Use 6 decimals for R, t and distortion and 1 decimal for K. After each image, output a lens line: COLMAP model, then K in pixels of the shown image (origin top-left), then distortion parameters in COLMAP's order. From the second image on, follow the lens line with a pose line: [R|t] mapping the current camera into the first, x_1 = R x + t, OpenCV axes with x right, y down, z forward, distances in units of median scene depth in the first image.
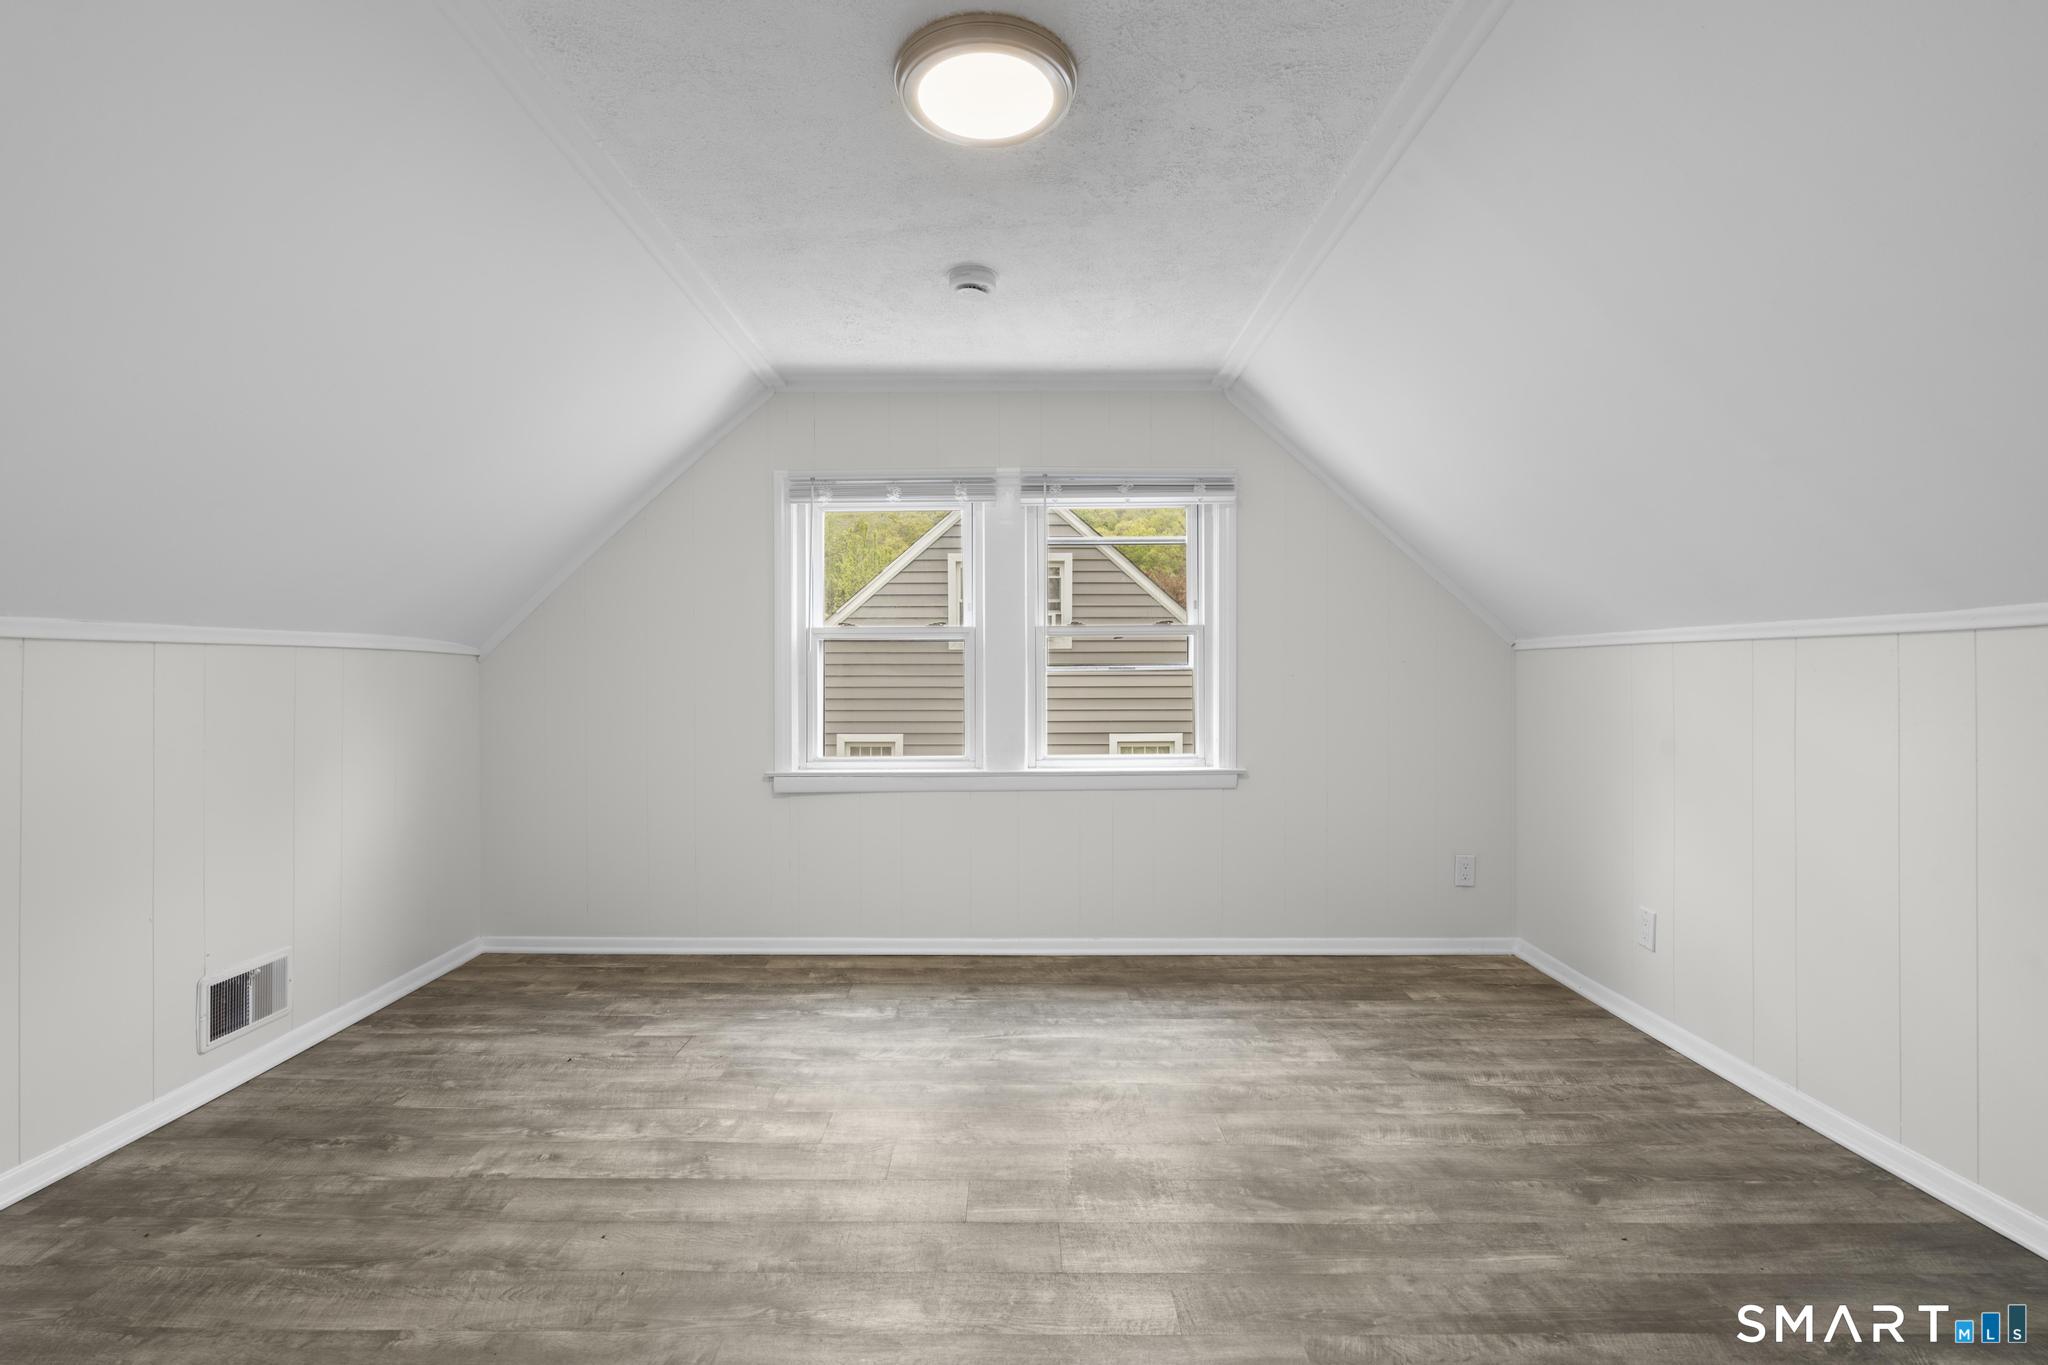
lens RADIAL K [[914.9, 0, 1009.7], [0, 914.9, 683.7], [0, 0, 1]] dist [-0.010136, 0.003232]
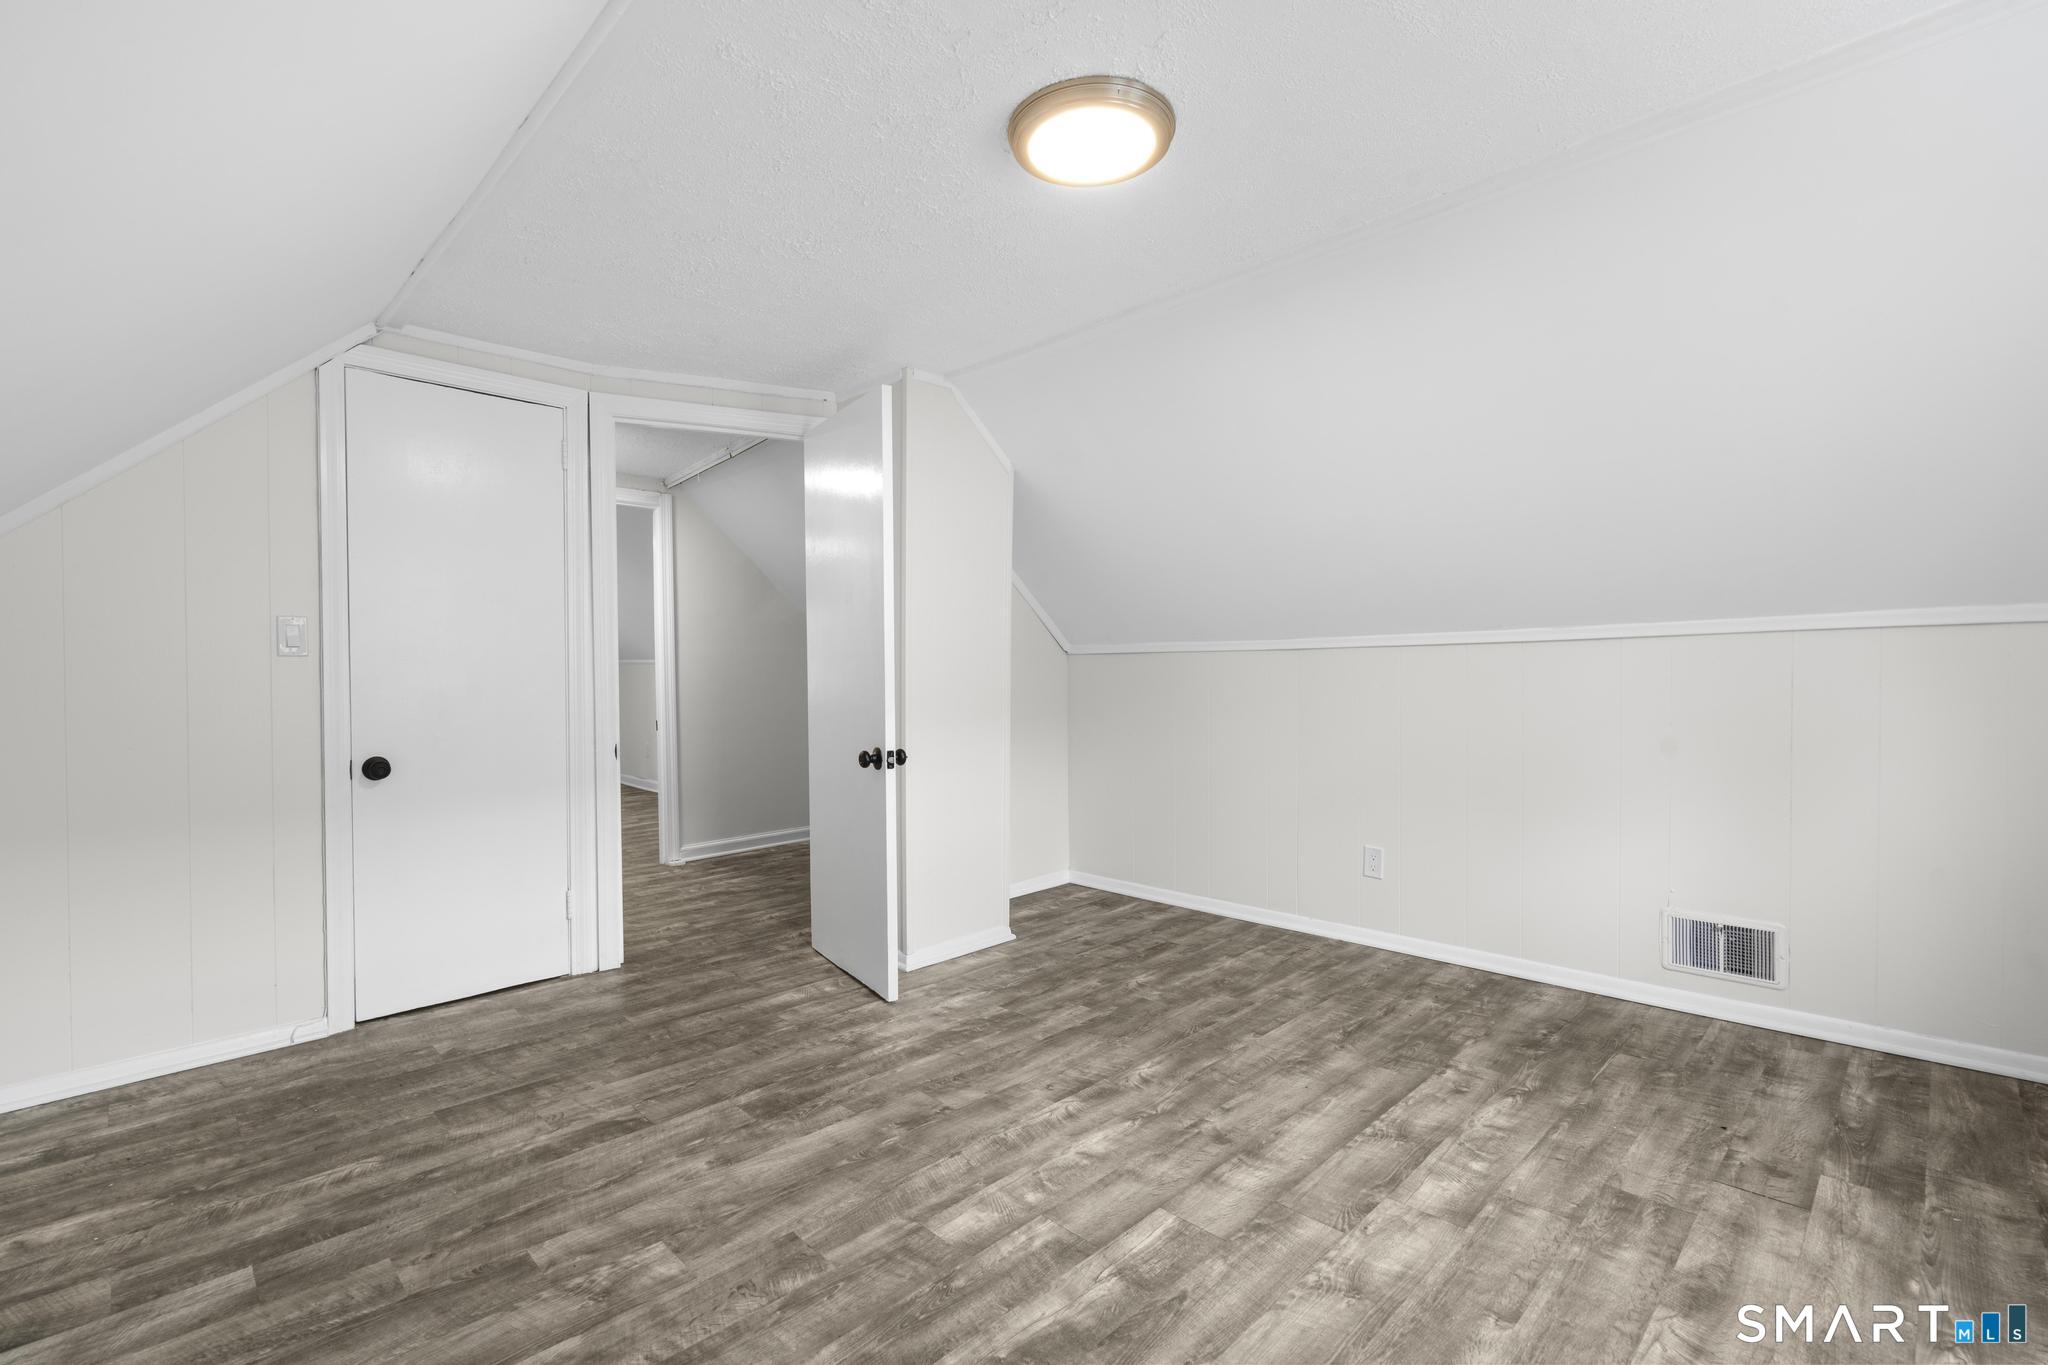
lens RADIAL K [[914.9, 0, 1007.1], [0, 914.9, 674.7], [0, 0, 1]] dist [-0.010136, 0.003232]
pose [[-0.715049, 0.012357, -0.698965, 0.507674], [0.010099, 0.999922, 0.007346, -0.008008], [0.699002, -0.001806, -0.715118, 1.051732]]
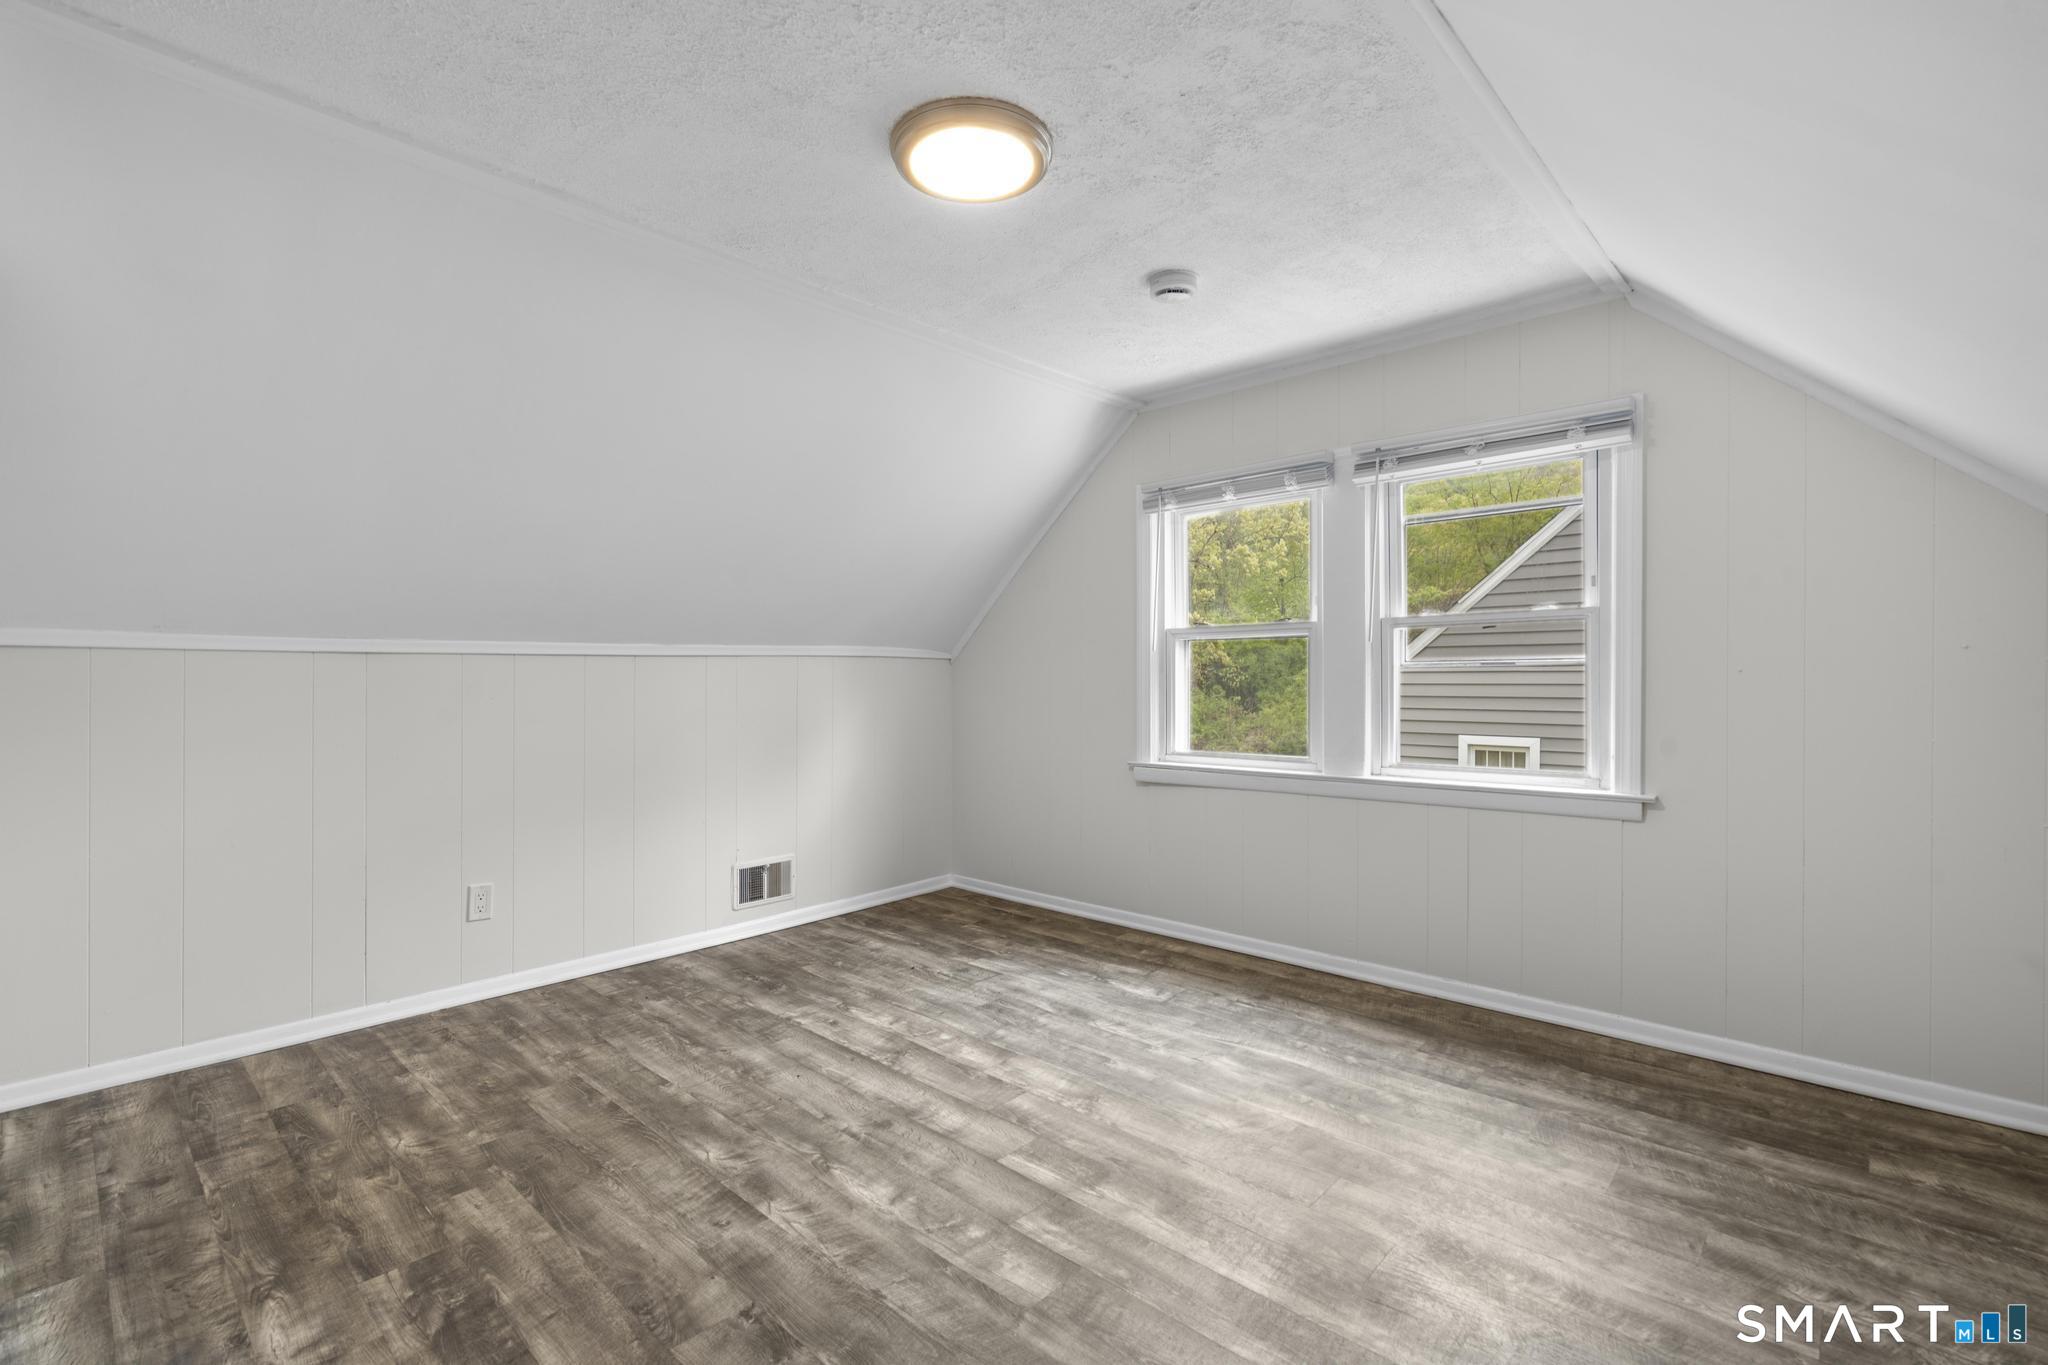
lens RADIAL K [[914.9, 0, 1010.4], [0, 914.9, 681.5], [0, 0, 1]] dist [-0.010136, 0.003232]
pose [[0.731641, 0.002528, -0.681686, 0.478624], [-0.000913, 0.999996, 0.002729, -0.003416], [0.681690, -0.001375, 0.731640, 0.123306]]
